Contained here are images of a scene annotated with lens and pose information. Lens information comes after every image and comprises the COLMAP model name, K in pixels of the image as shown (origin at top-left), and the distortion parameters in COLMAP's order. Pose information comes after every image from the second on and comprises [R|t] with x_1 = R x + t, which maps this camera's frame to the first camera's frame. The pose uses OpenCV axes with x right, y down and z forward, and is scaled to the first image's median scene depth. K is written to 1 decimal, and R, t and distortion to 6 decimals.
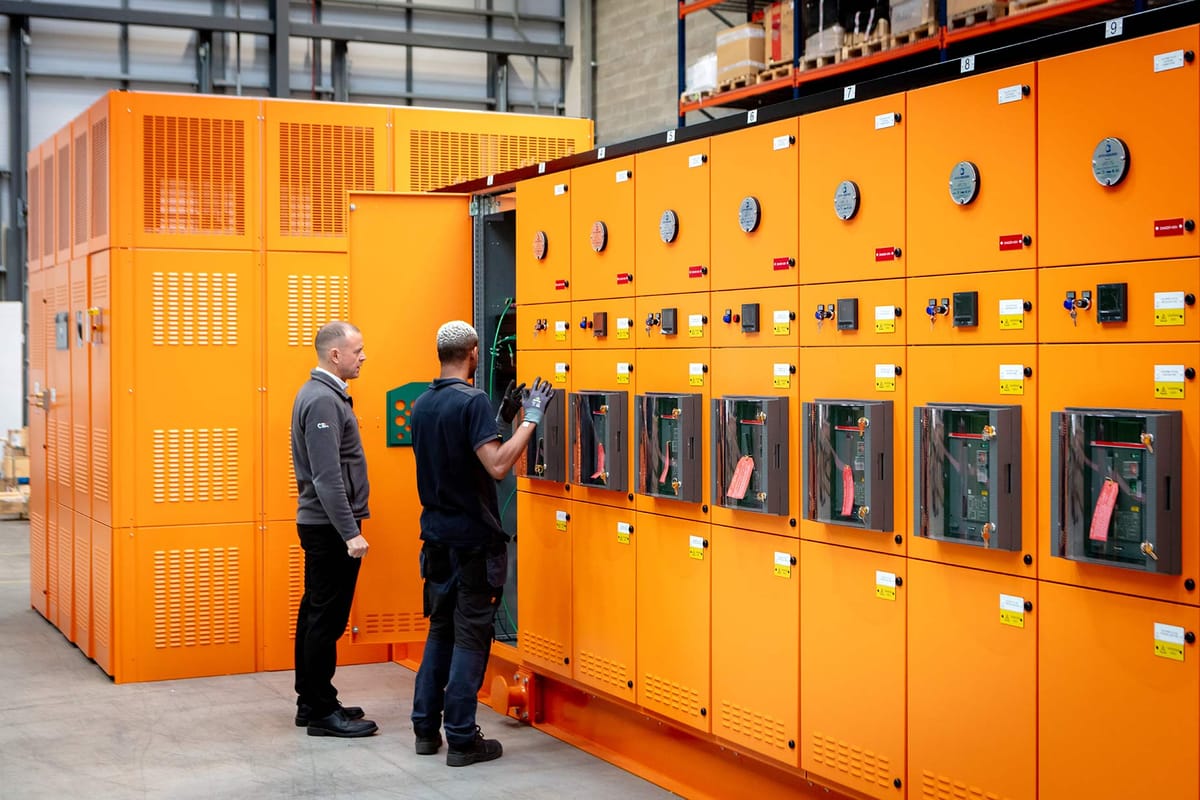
lens RADIAL K [[1745.6, 0, 599.9], [0, 1745.6, 398.8], [0, 0, 1]] dist [-0.087226, 0.000000]
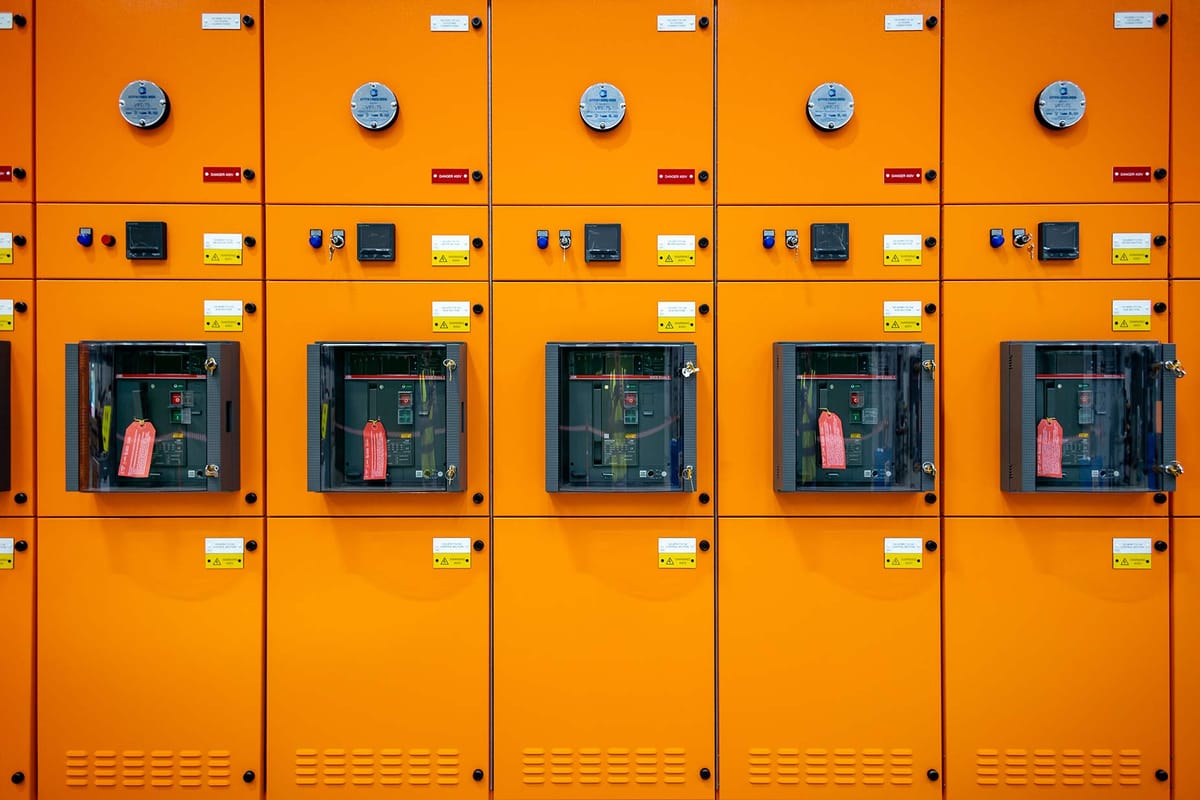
lens RADIAL K [[1147.1, 0, 601.7], [0, 1147.1, 319.9], [0, 0, 1]] dist [0.060029, 0.000000]
pose [[0.441982, -0.016407, 0.896874, -0.280153], [0.017181, 0.999804, 0.009824, -0.012833], [-0.896860, 0.011067, 0.442177, 0.585099]]
